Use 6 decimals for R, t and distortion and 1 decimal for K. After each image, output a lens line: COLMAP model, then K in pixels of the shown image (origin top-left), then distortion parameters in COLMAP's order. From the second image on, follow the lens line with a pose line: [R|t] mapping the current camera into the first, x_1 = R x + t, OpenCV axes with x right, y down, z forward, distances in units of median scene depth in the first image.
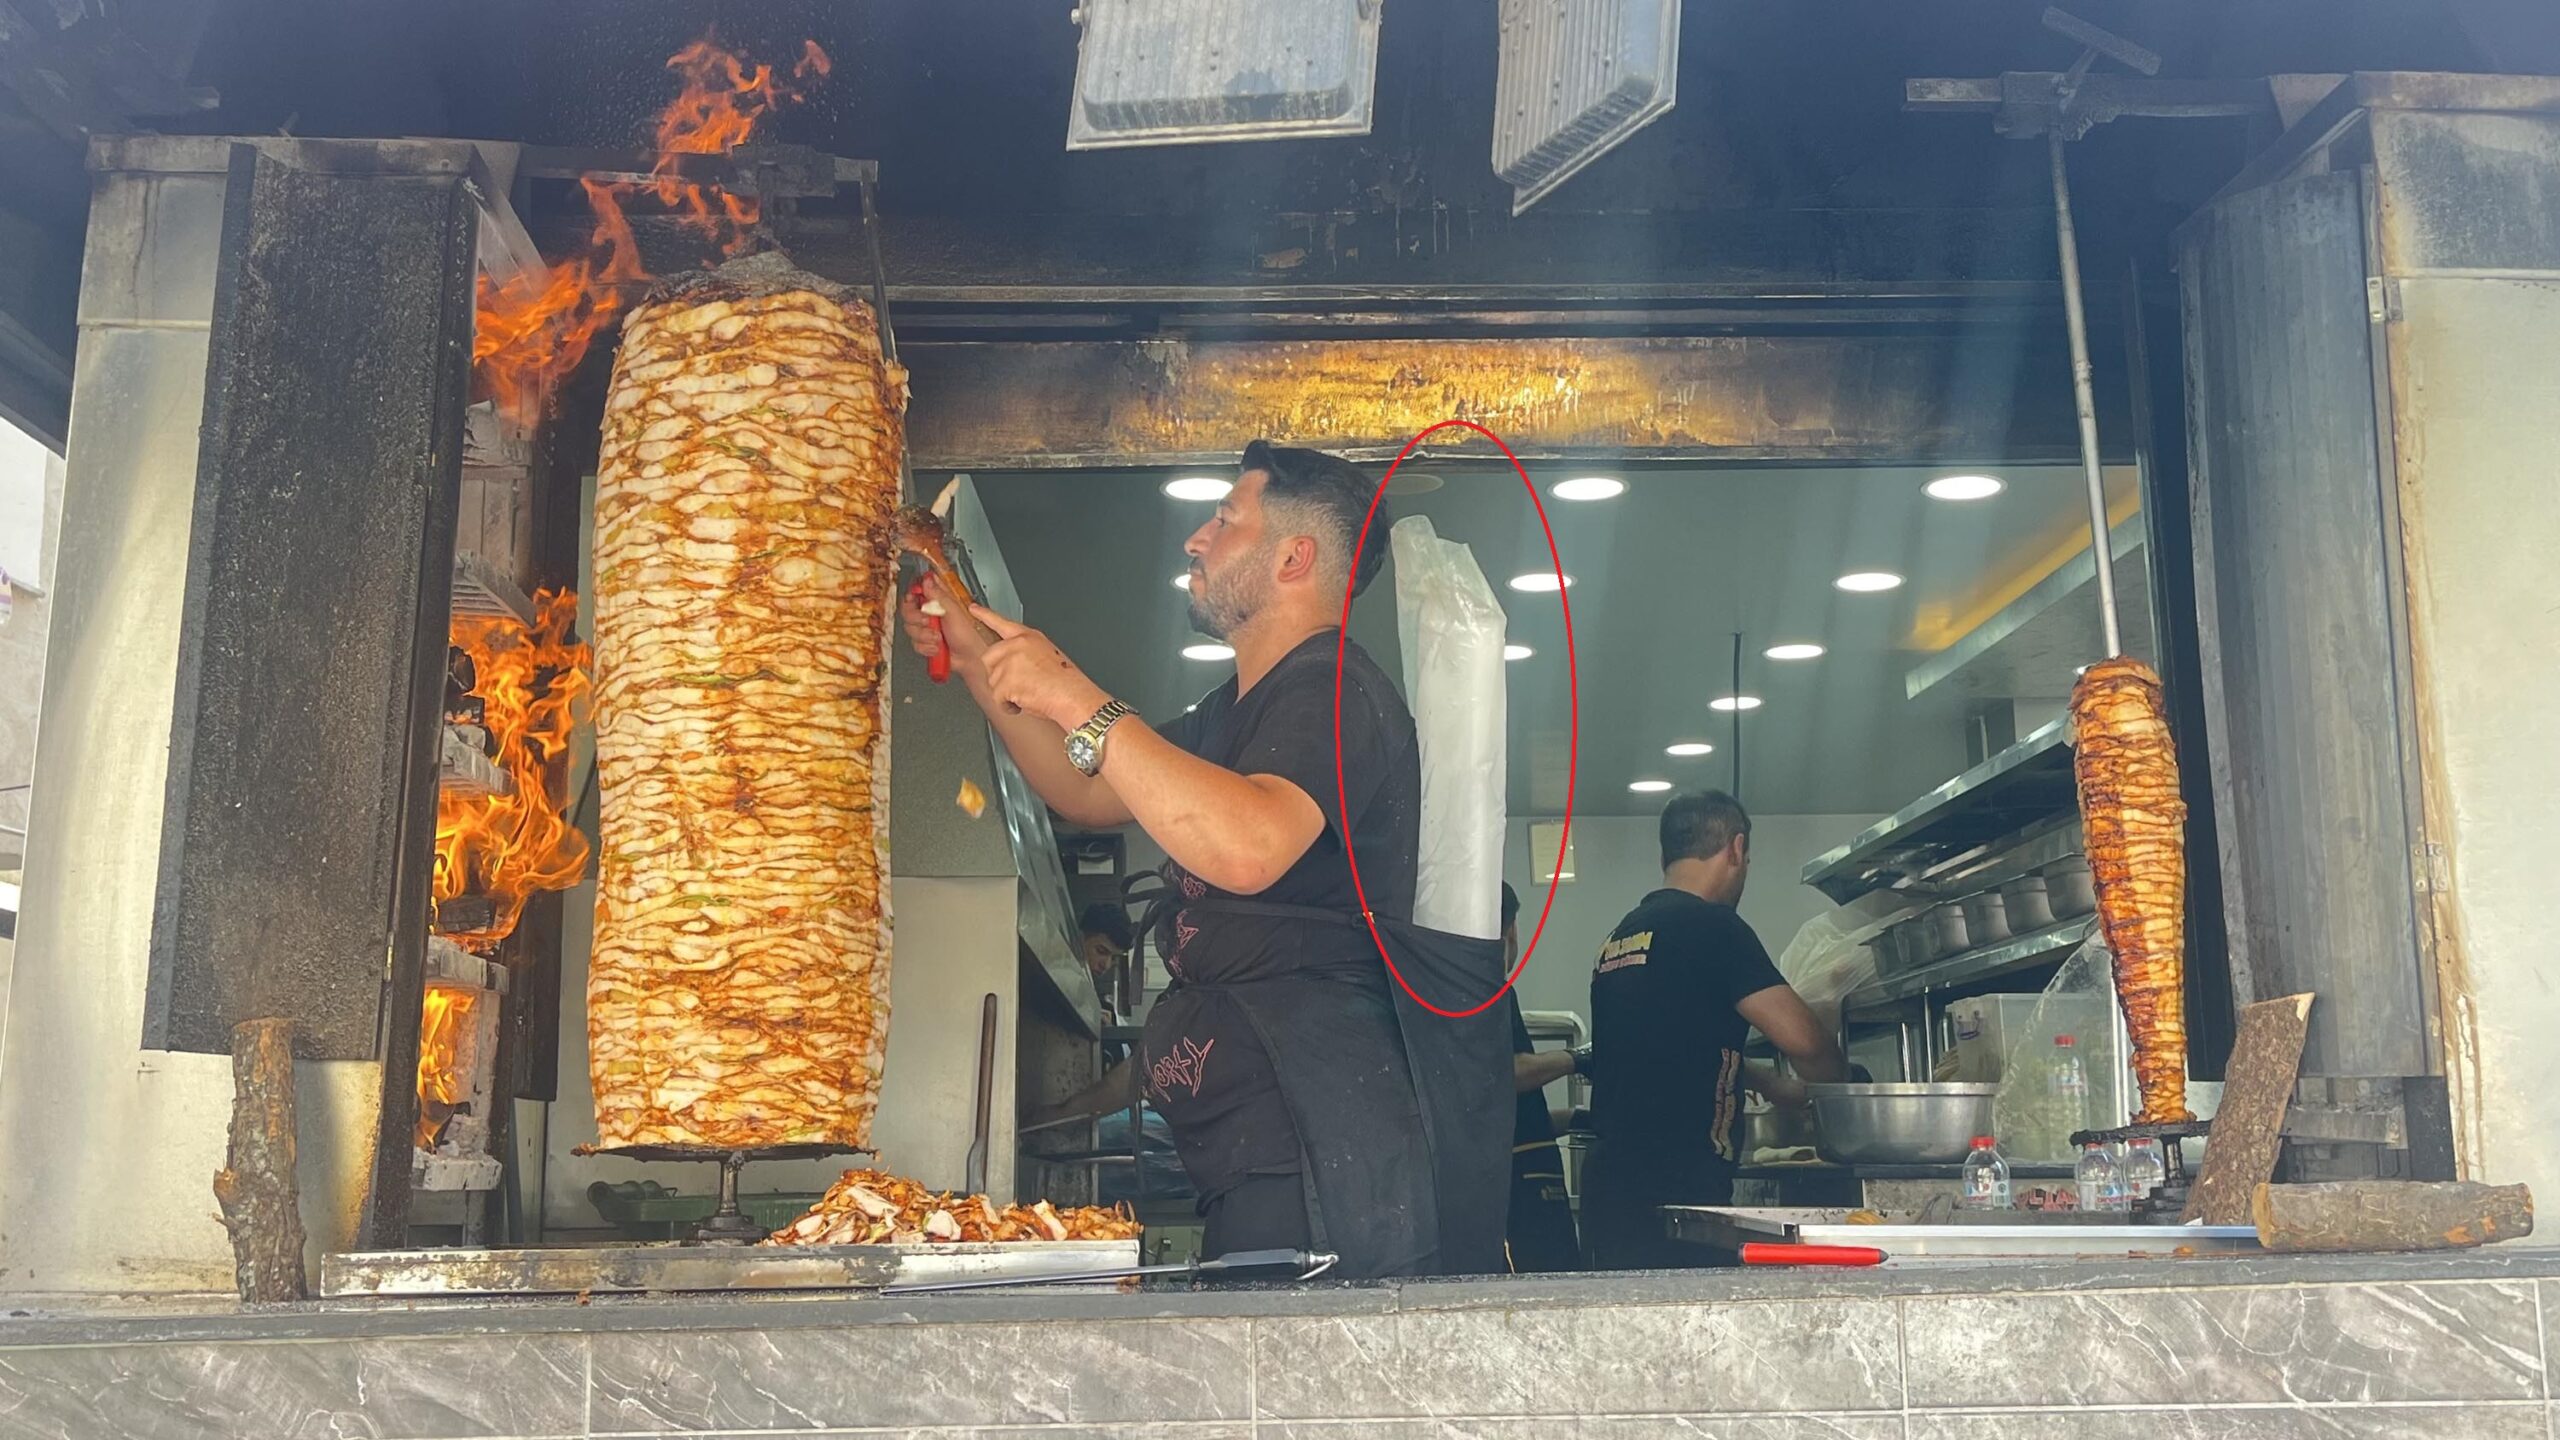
lens RADIAL K [[2497.1, 0, 1284.5], [0, 2497.1, 732.6], [0, 0, 1]] dist [0.053042, 0.000000]
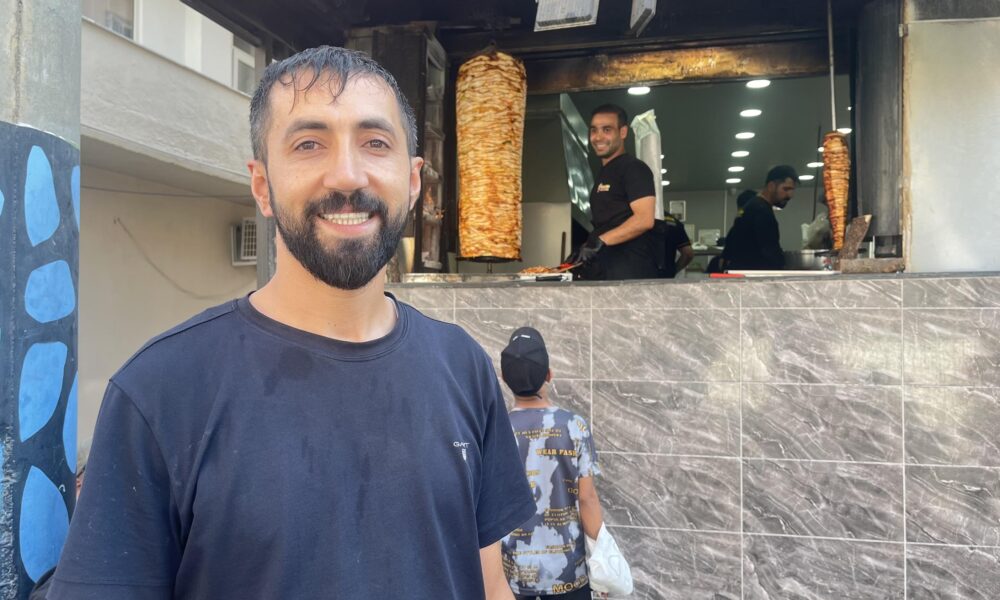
lens RADIAL K [[818.5, 0, 498.3], [0, 818.5, 304.9], [0, 0, 1]] dist [0.040813, -0.040649]
pose [[0.966579, 0.012358, -0.256070, 0.190892], [0.029201, 0.987030, 0.157859, 0.023124], [0.254700, -0.160061, 0.953682, -0.442467]]
